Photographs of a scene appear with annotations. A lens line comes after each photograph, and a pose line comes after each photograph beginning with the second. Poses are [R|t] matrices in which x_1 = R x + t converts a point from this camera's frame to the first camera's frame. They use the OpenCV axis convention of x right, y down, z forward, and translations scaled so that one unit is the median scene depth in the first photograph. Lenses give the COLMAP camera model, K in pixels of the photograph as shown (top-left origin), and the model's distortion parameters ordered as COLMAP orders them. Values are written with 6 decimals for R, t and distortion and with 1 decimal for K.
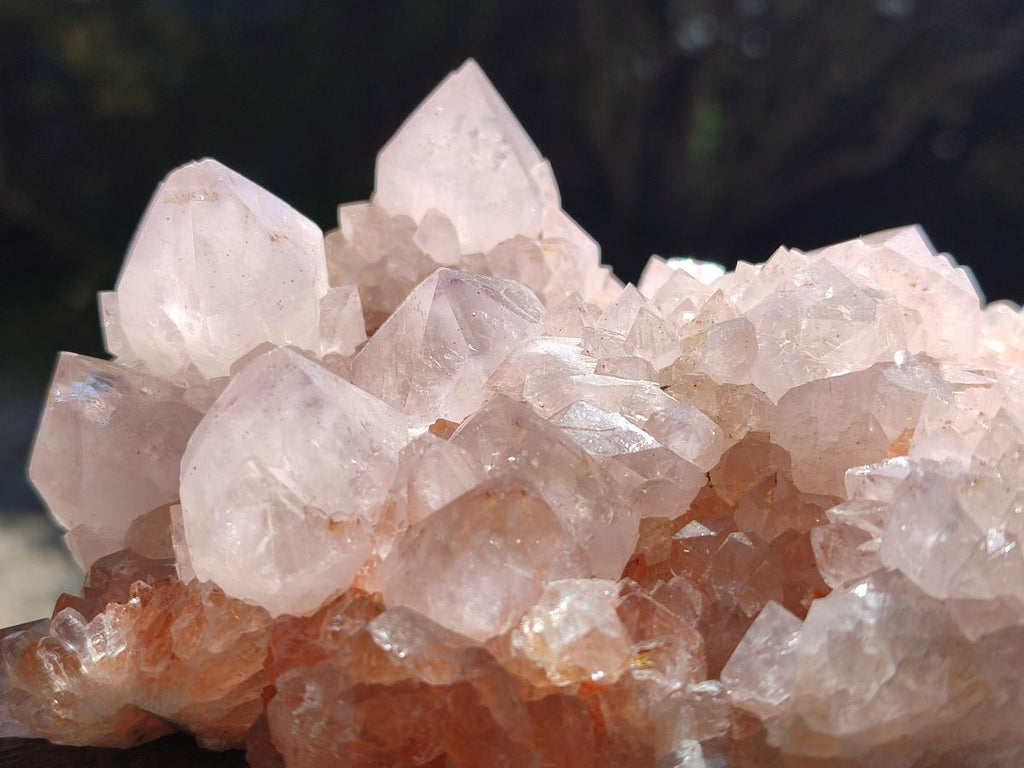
lens RADIAL K [[1533.6, 0, 512.0], [0, 1533.6, 384.0], [0, 0, 1]] dist [0.258334, -1.496683]
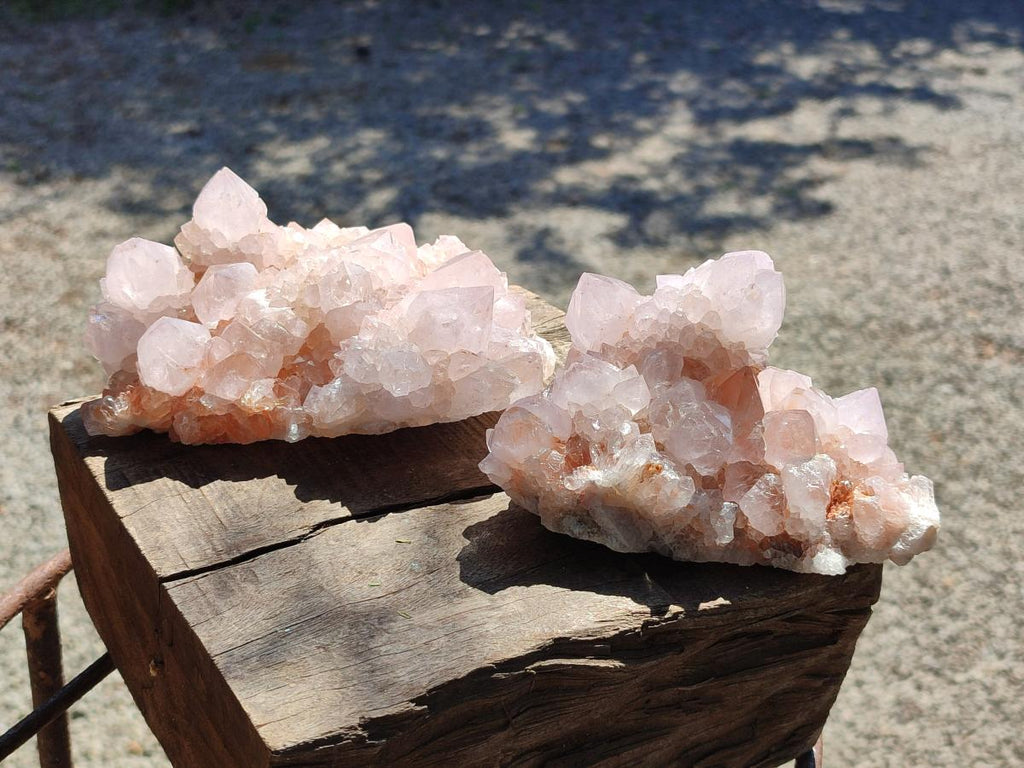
lens RADIAL K [[1533.6, 0, 512.0], [0, 1533.6, 384.0], [0, 0, 1]] dist [0.258334, -1.496683]
pose [[0.996749, -0.073298, 0.033452, 0.466445], [0.061099, 0.958285, 0.279206, -0.759158], [-0.052522, -0.276254, 0.959648, -2.229272]]
